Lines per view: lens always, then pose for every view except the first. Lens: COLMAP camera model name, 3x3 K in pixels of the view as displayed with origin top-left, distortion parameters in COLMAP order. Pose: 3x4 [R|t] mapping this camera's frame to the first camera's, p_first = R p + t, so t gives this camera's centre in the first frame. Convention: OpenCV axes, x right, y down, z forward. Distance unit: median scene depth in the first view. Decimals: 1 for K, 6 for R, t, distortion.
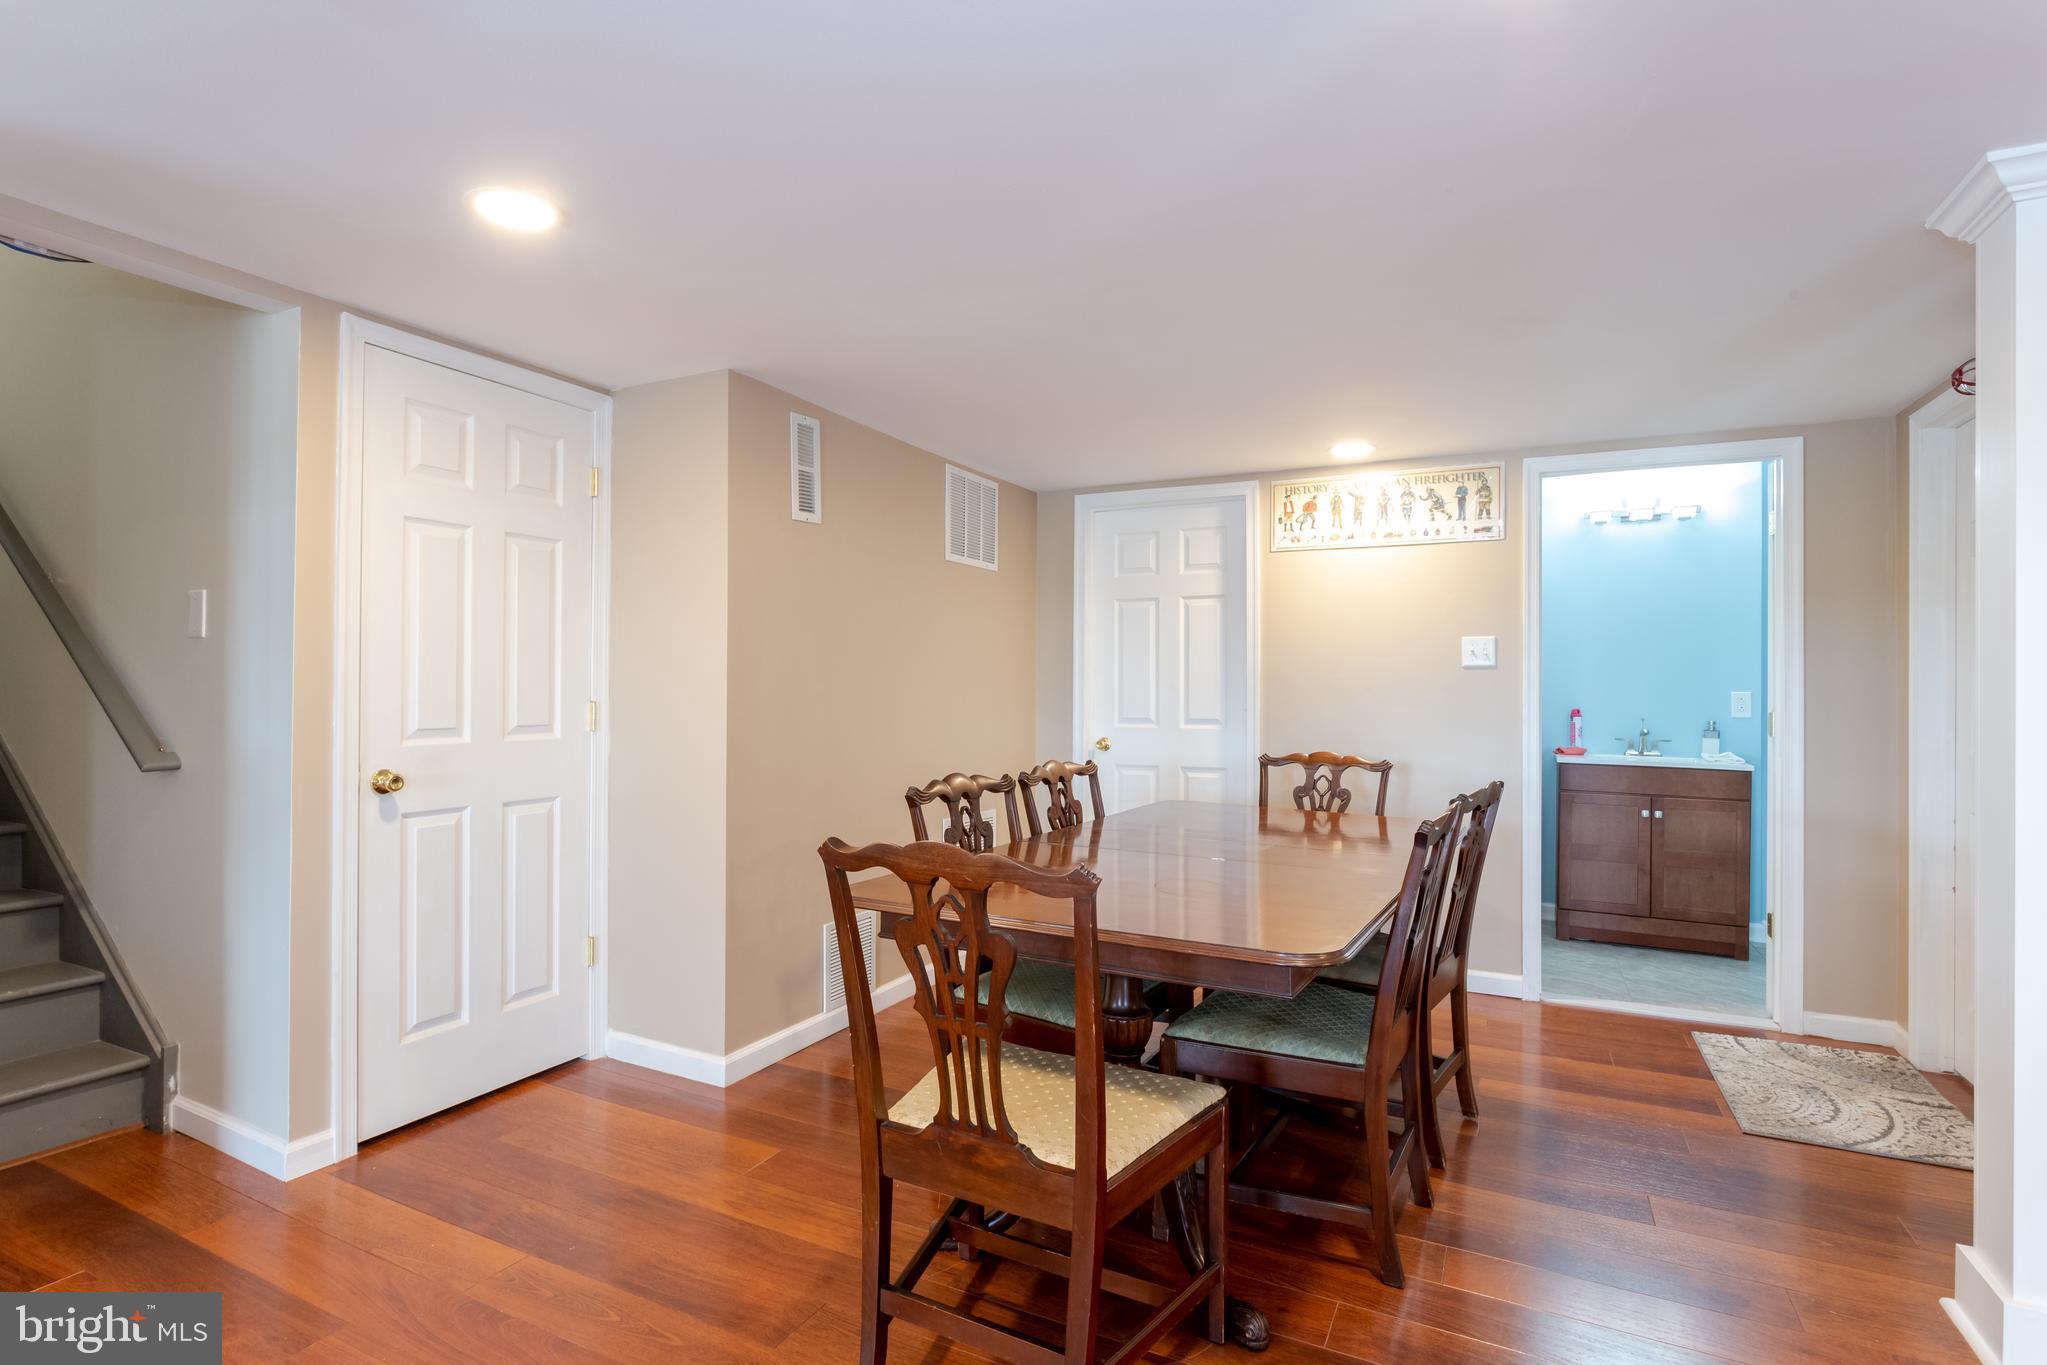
lens RADIAL K [[1017.3, 0, 1009.7], [0, 1017.3, 675.6], [0, 0, 1]] dist [-0.014314, -0.000066]
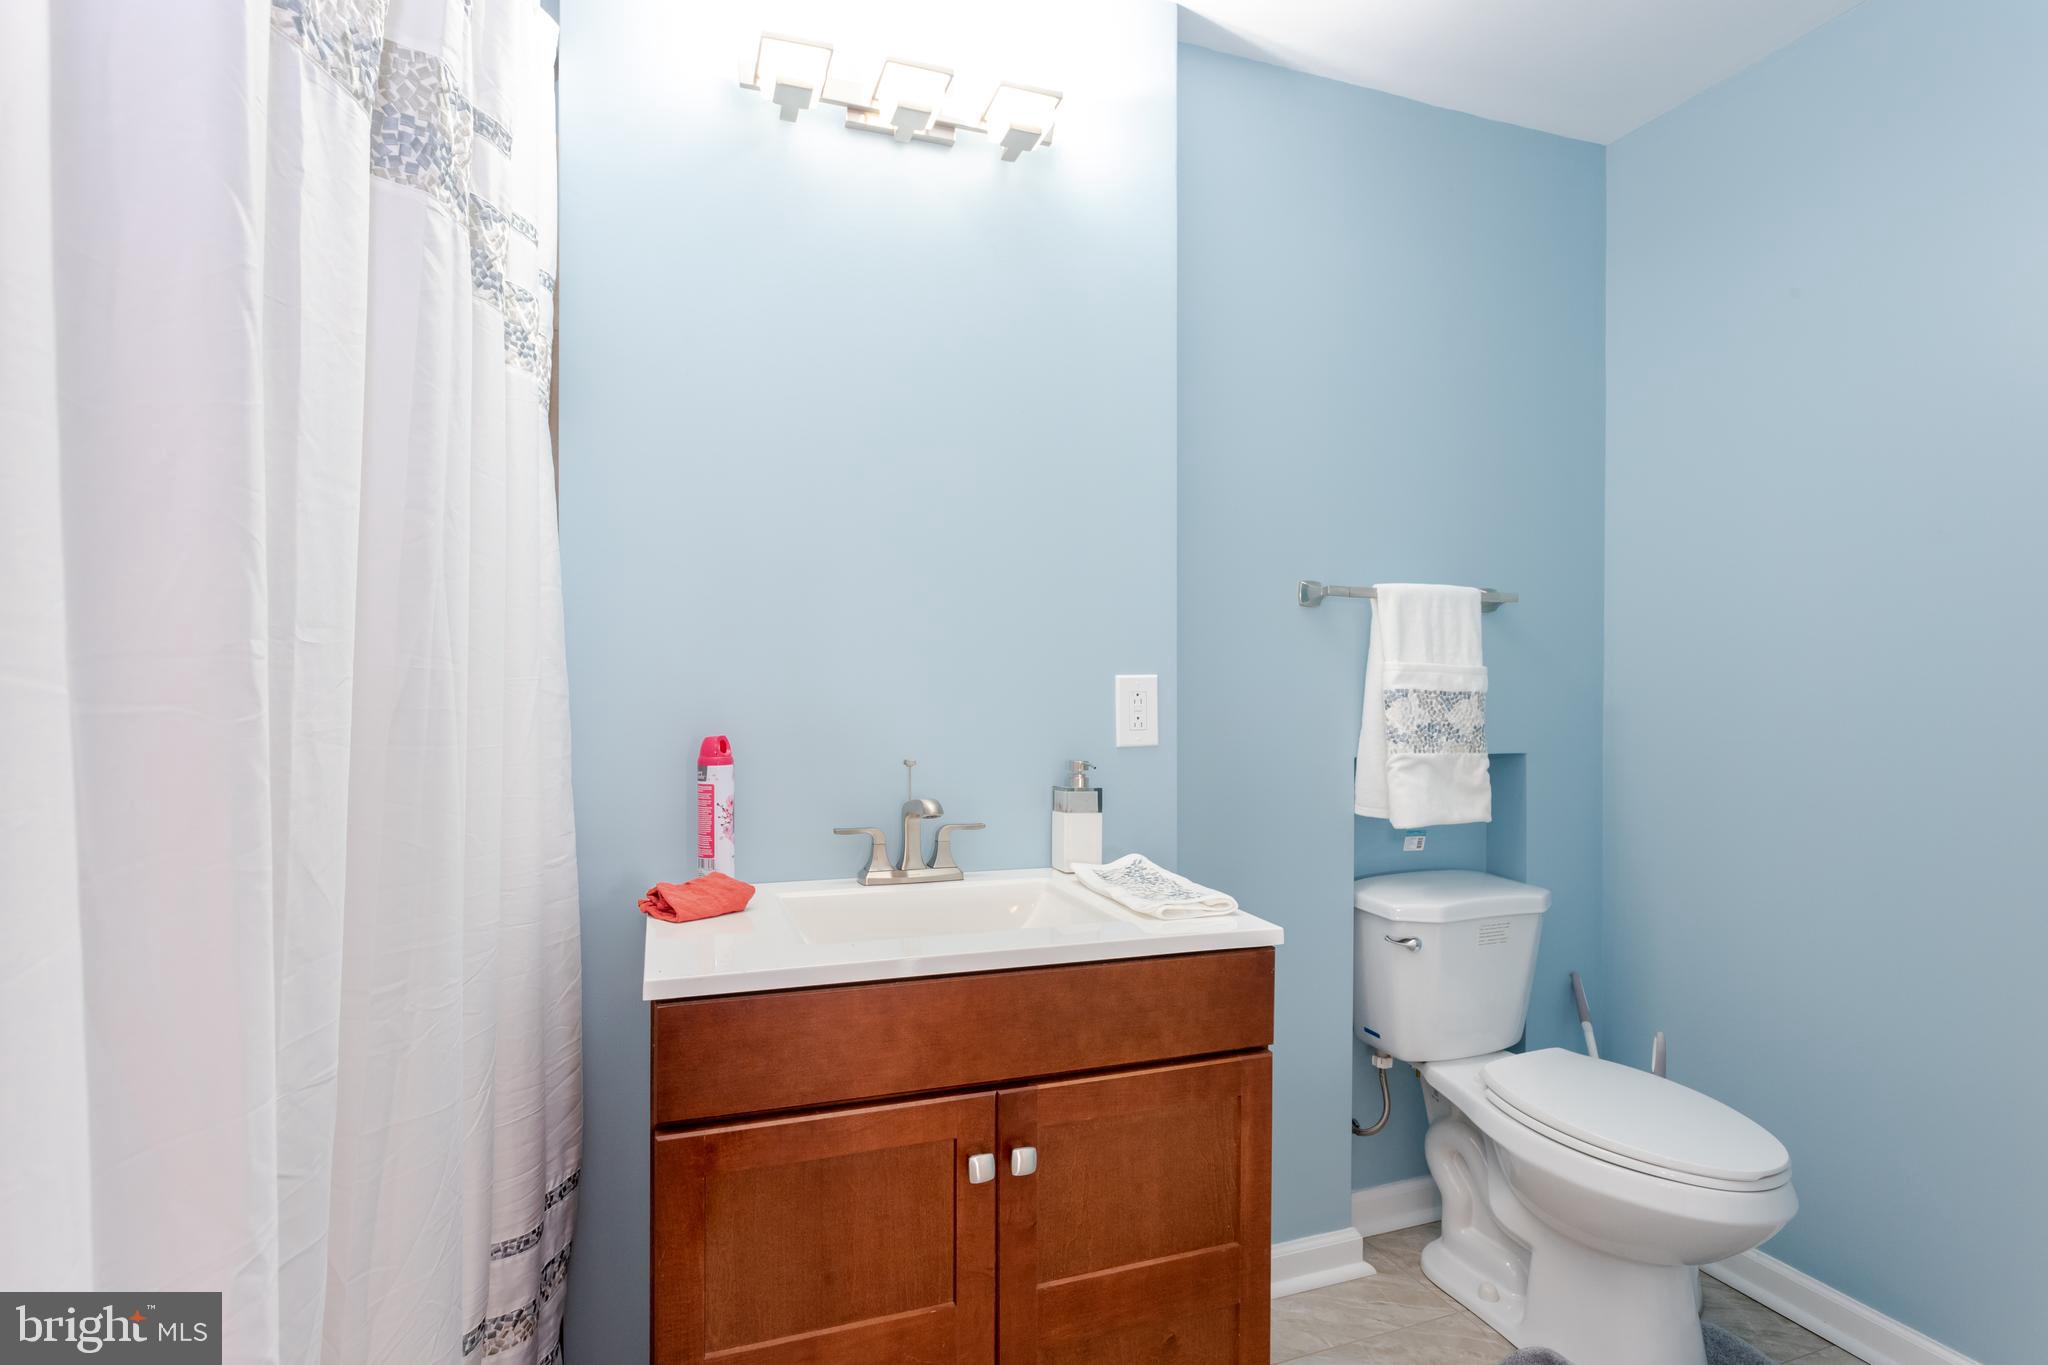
lens RADIAL K [[1017.8, 0, 1010.2], [0, 1017.8, 675.6], [0, 0, 1]] dist [-0.014314, -0.000066]
pose [[0.682716, -0.005799, 0.730661, 0.438954], [-0.011094, 0.999771, 0.018302, 0.010232], [-0.730600, -0.020601, 0.682495, 0.803737]]
